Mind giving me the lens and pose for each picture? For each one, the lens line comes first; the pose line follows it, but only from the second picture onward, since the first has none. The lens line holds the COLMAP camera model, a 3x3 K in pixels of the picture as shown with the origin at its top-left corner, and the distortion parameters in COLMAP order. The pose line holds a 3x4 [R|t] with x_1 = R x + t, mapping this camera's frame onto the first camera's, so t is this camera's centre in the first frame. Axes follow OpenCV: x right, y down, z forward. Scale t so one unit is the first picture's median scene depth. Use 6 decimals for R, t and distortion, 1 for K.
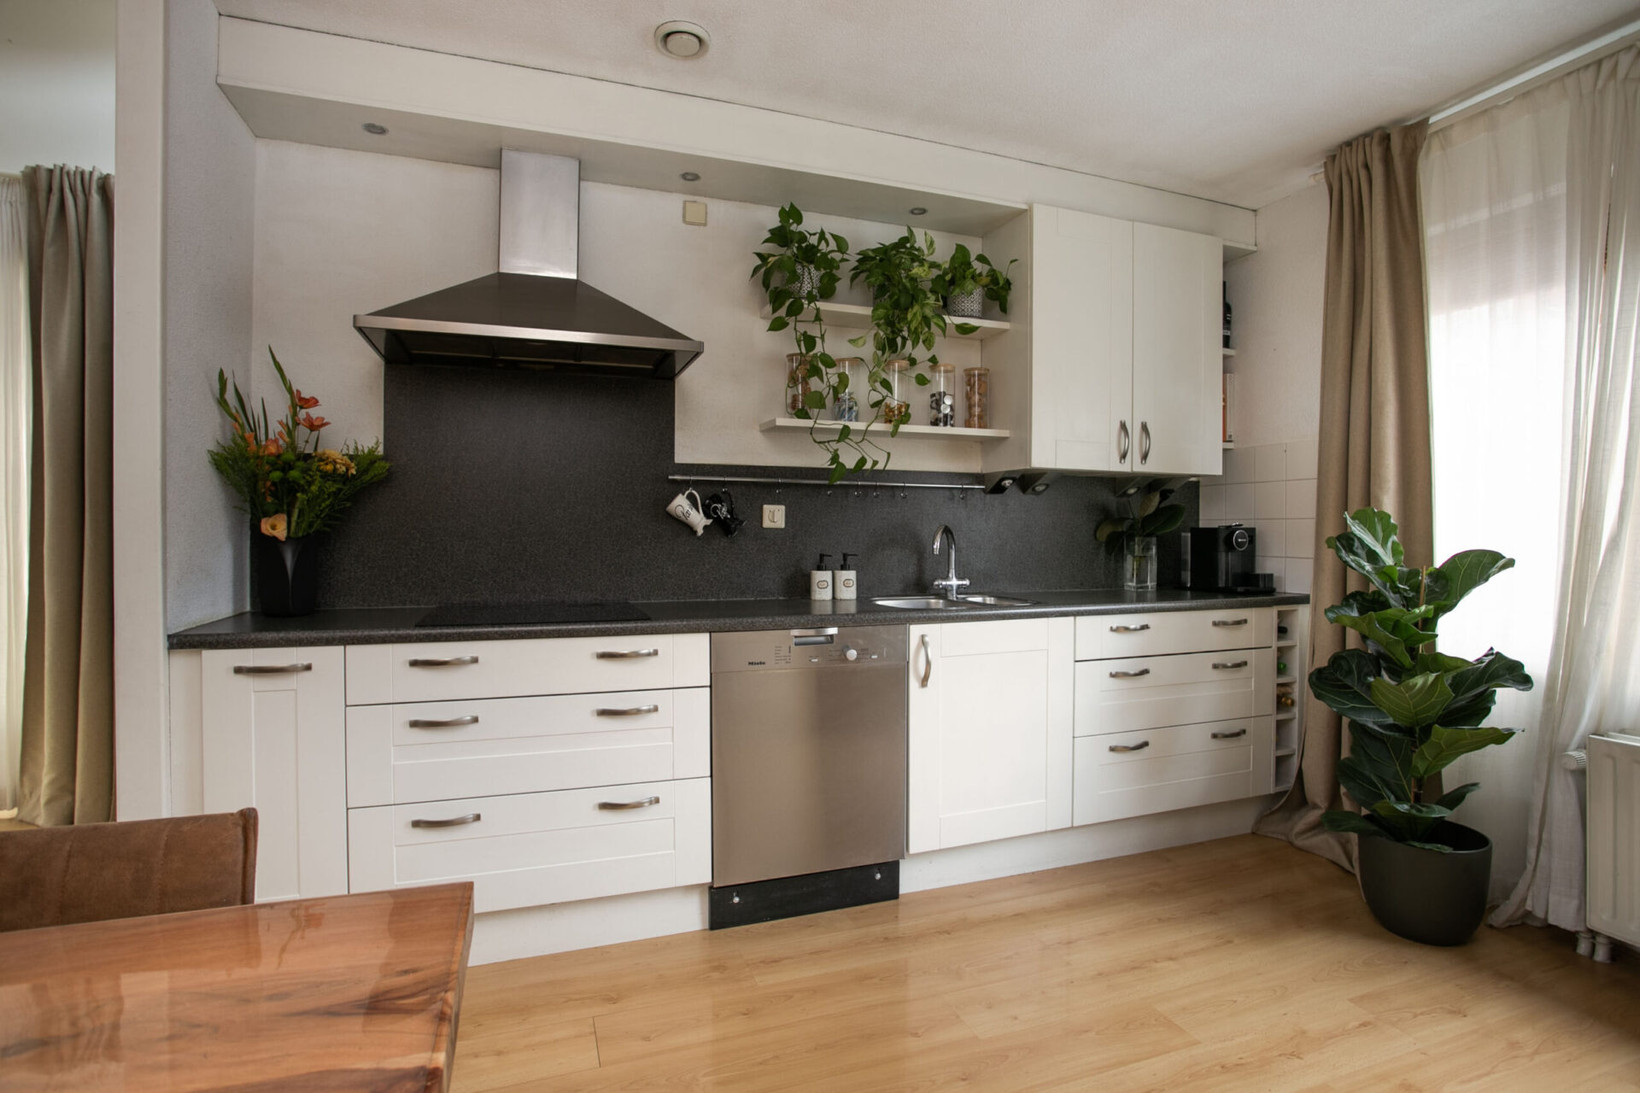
lens RADIAL K [[810.1, 0, 829.5], [0, 810.1, 537.6], [0, 0, 1]] dist [-0.041663, 0.001432]
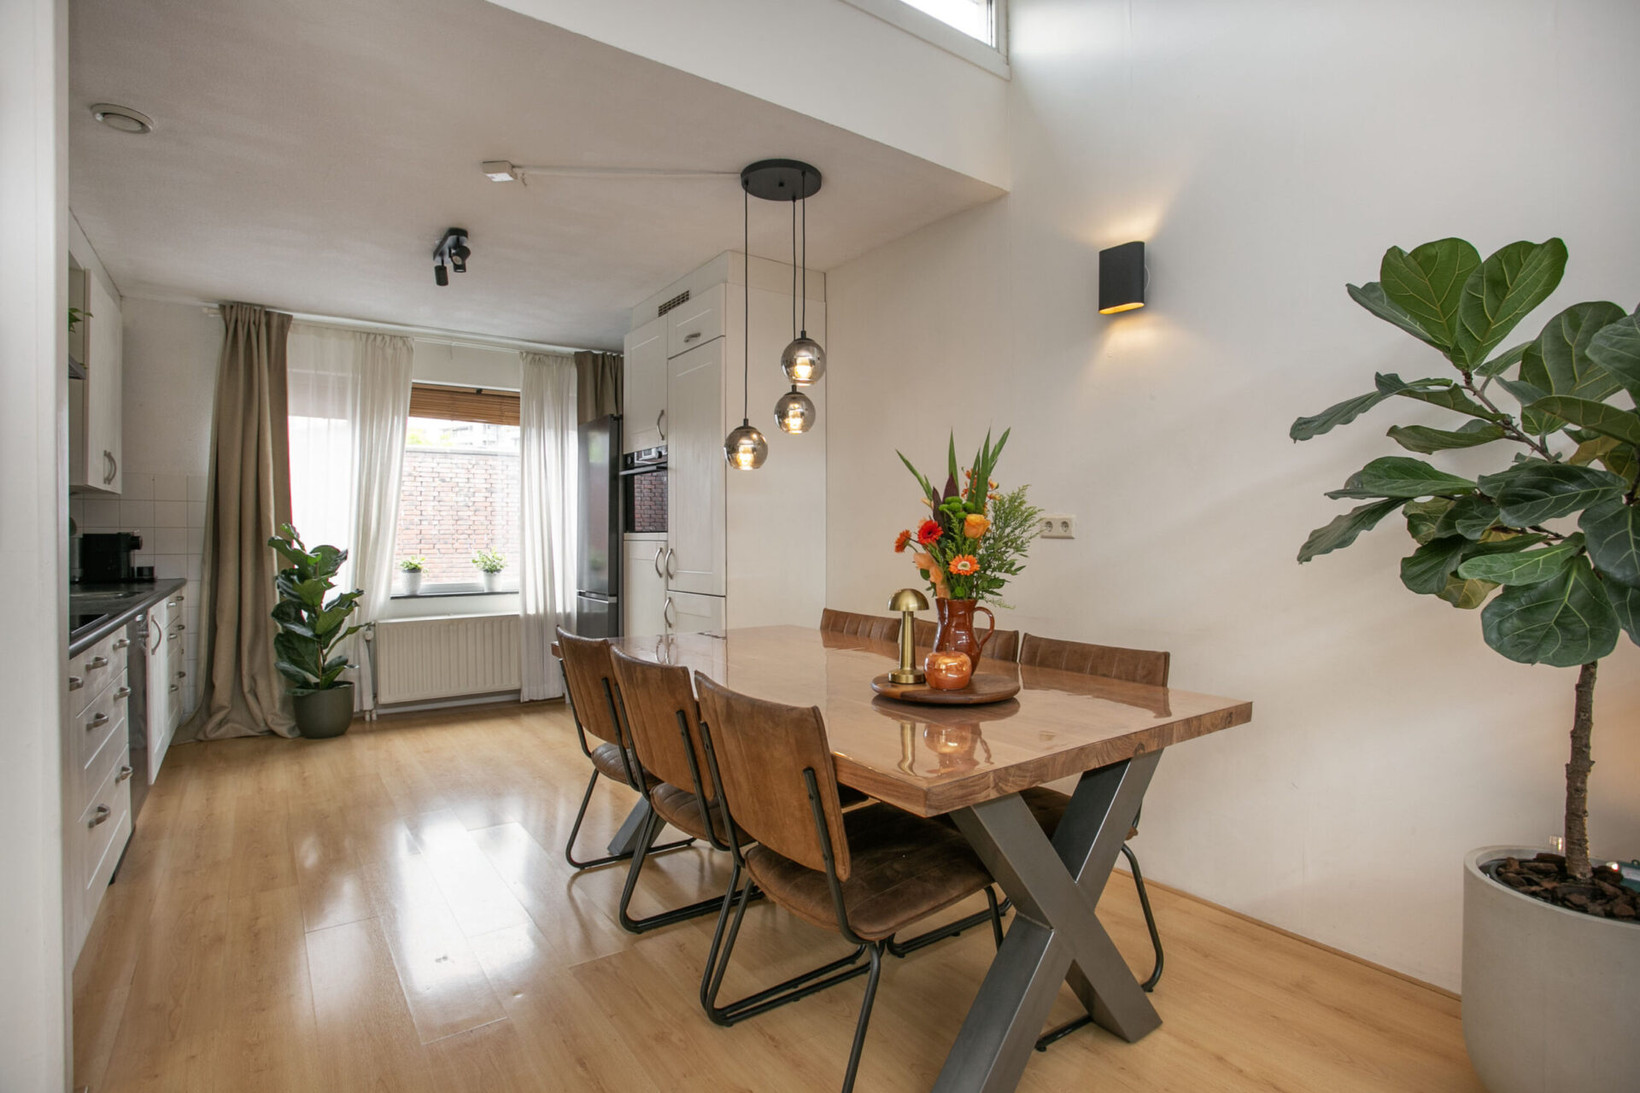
lens RADIAL K [[792.5, 0, 800.4], [0, 792.5, 541.3], [0, 0, 1]] dist [-0.046486, 0.000280]
pose [[-0.274938, -0.014625, 0.961351, -1.344349], [0.008093, 0.999814, 0.017525, -0.018148], [-0.961428, 0.012598, -0.274768, 0.341123]]
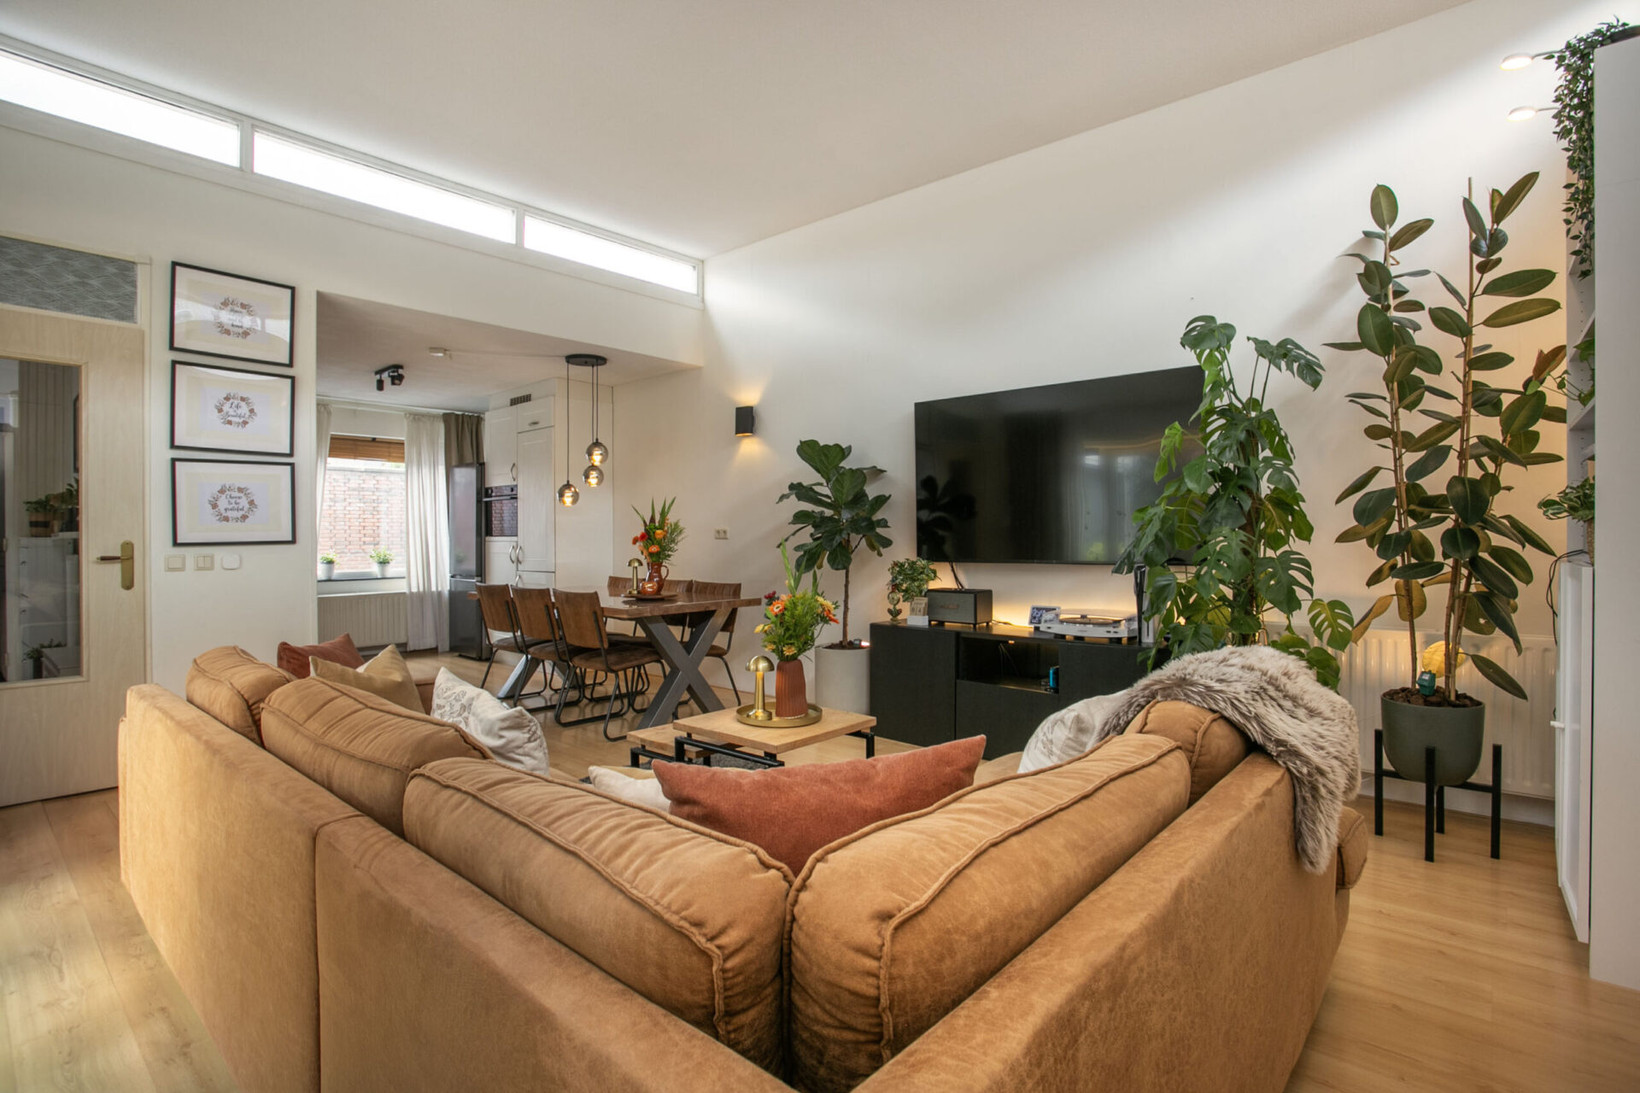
lens RADIAL K [[792.5, 0, 800.4], [0, 792.5, 541.3], [0, 0, 1]] dist [-0.046486, 0.000280]
pose [[-0.490586, -0.011613, 0.871316, -1.811062], [0.008701, 0.999796, 0.018224, -0.024260], [-0.871350, 0.016522, -0.490385, 0.456528]]
